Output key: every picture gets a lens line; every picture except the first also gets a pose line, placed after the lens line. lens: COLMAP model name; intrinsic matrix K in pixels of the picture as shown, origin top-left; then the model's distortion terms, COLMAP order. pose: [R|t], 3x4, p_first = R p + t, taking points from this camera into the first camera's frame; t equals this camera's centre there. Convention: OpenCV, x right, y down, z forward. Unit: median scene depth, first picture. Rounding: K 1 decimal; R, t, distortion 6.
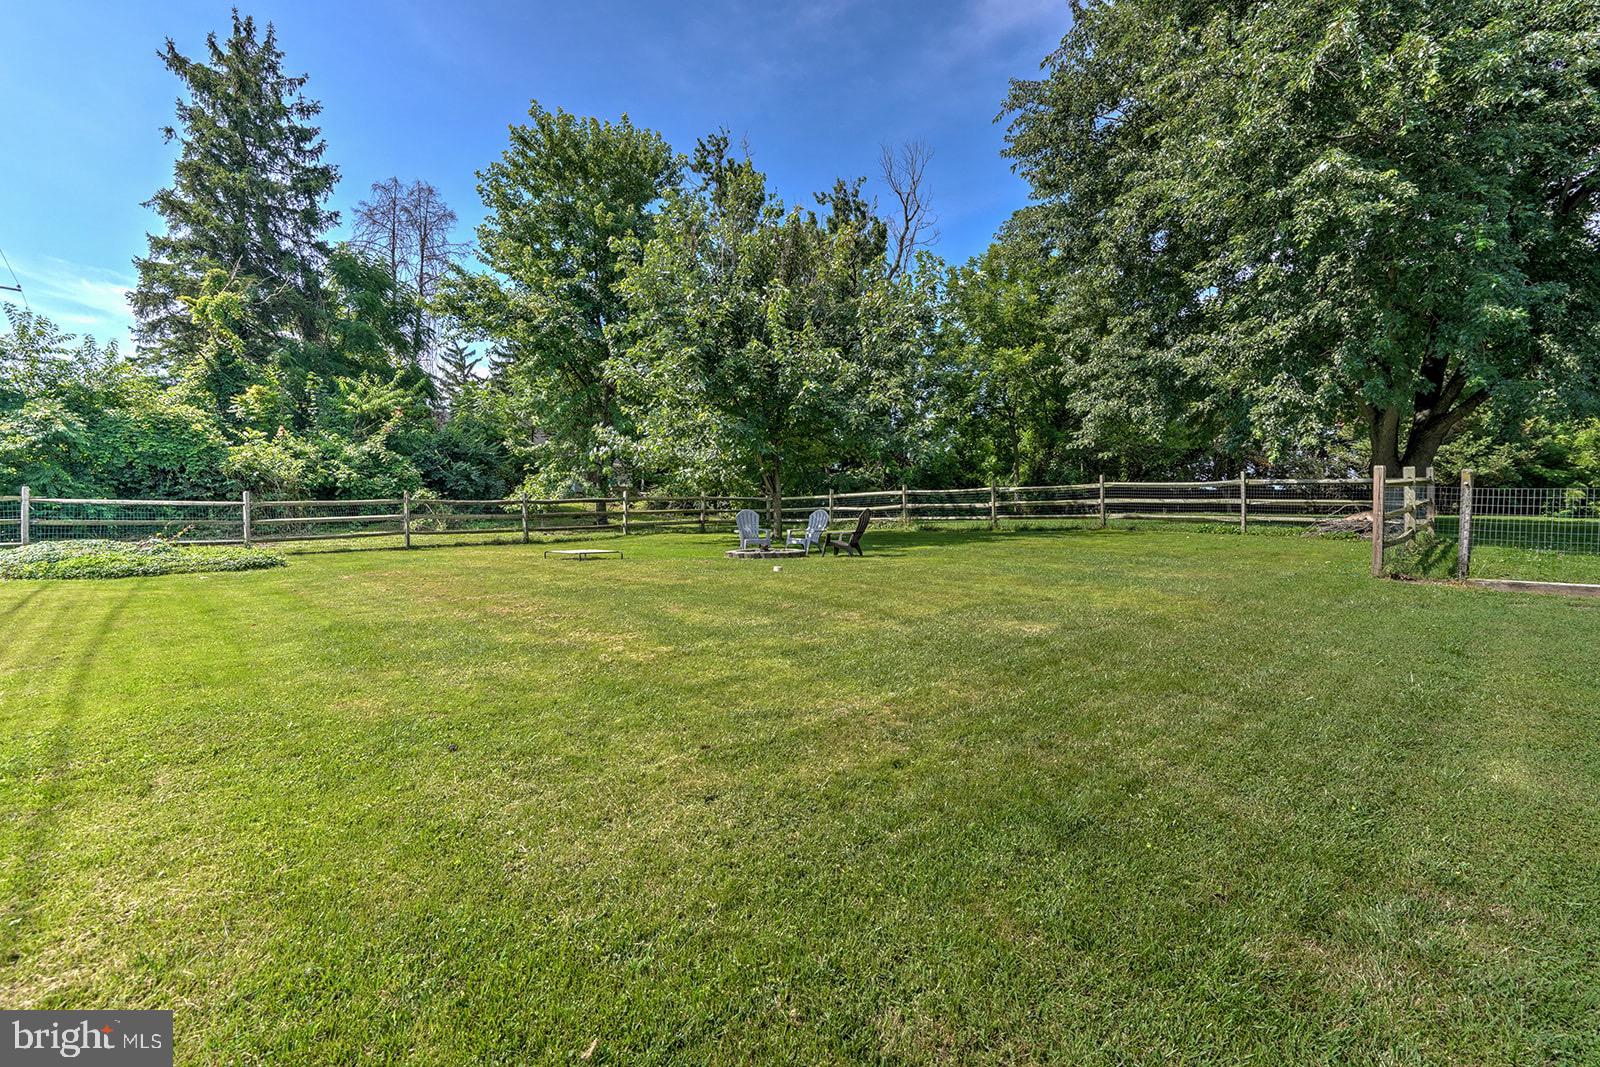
lens RADIAL K [[792.7, 0, 827.4], [0, 792.7, 516.0], [0, 0, 1]] dist [0.025628, -0.001063]
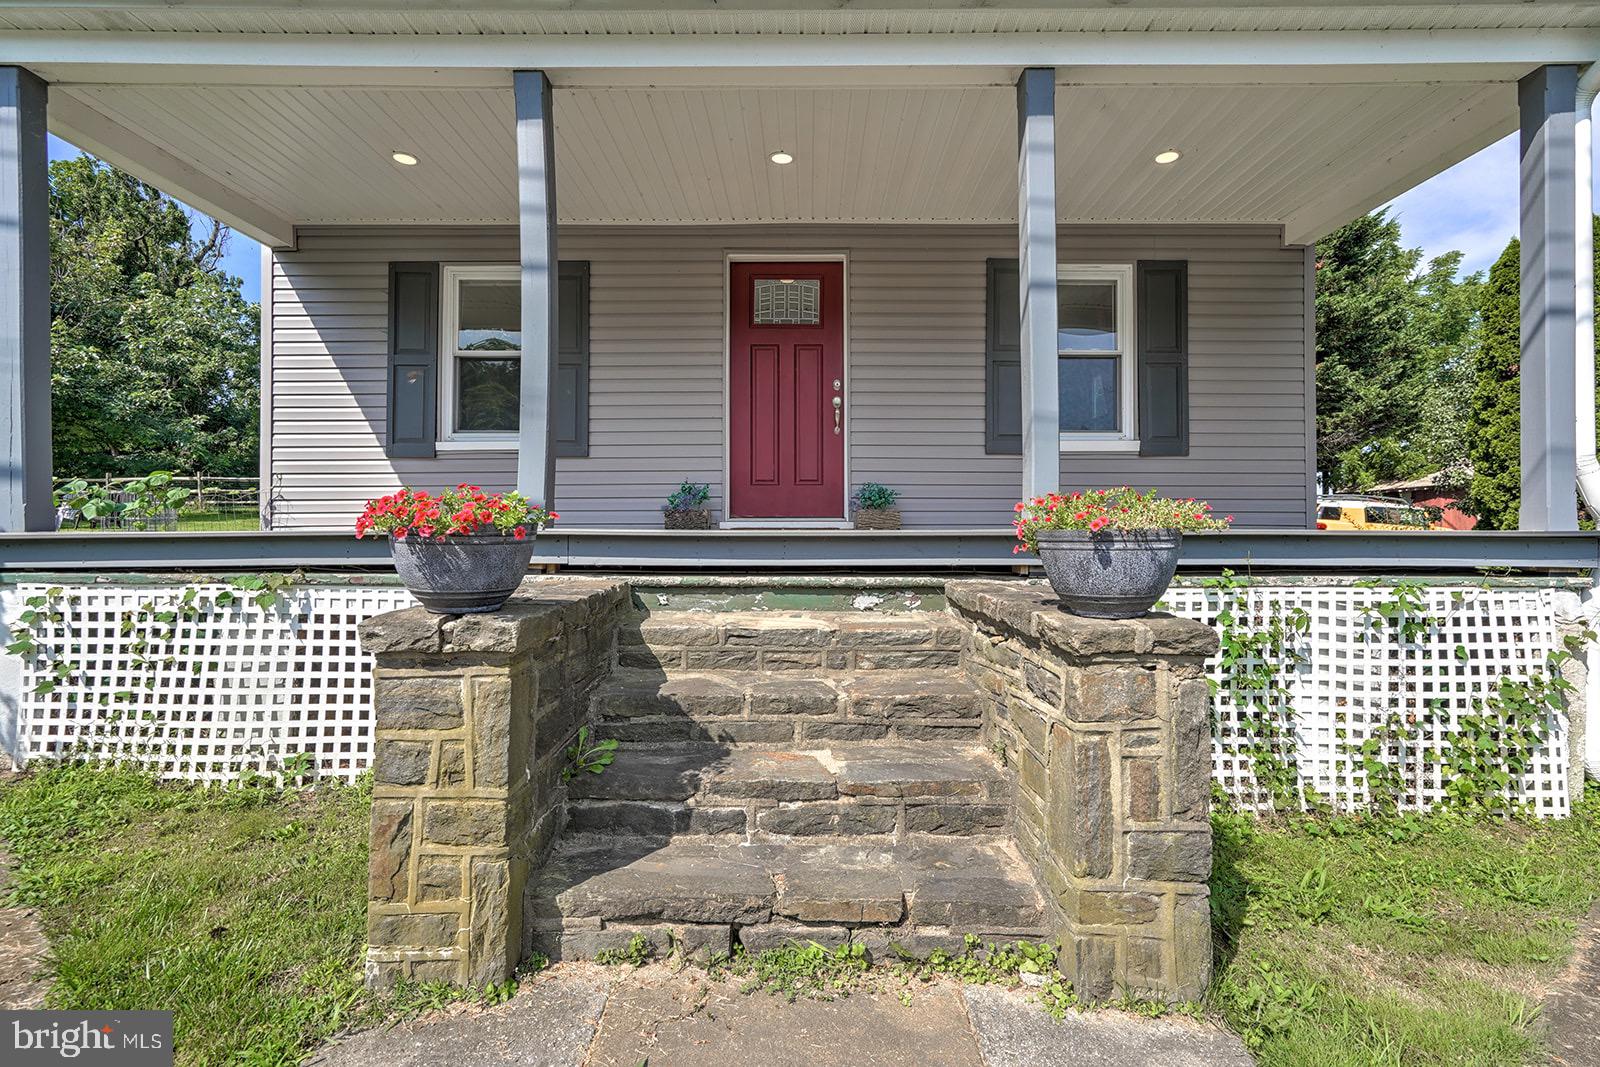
lens RADIAL K [[792.7, 0, 819.4], [0, 792.7, 498.9], [0, 0, 1]] dist [0.025628, -0.001063]
pose [[0.758965, 0.017340, 0.650901, 0.037923], [-0.003440, 0.999738, -0.022622, 0.016829], [-0.651123, 0.014930, 0.758826, -0.416204]]
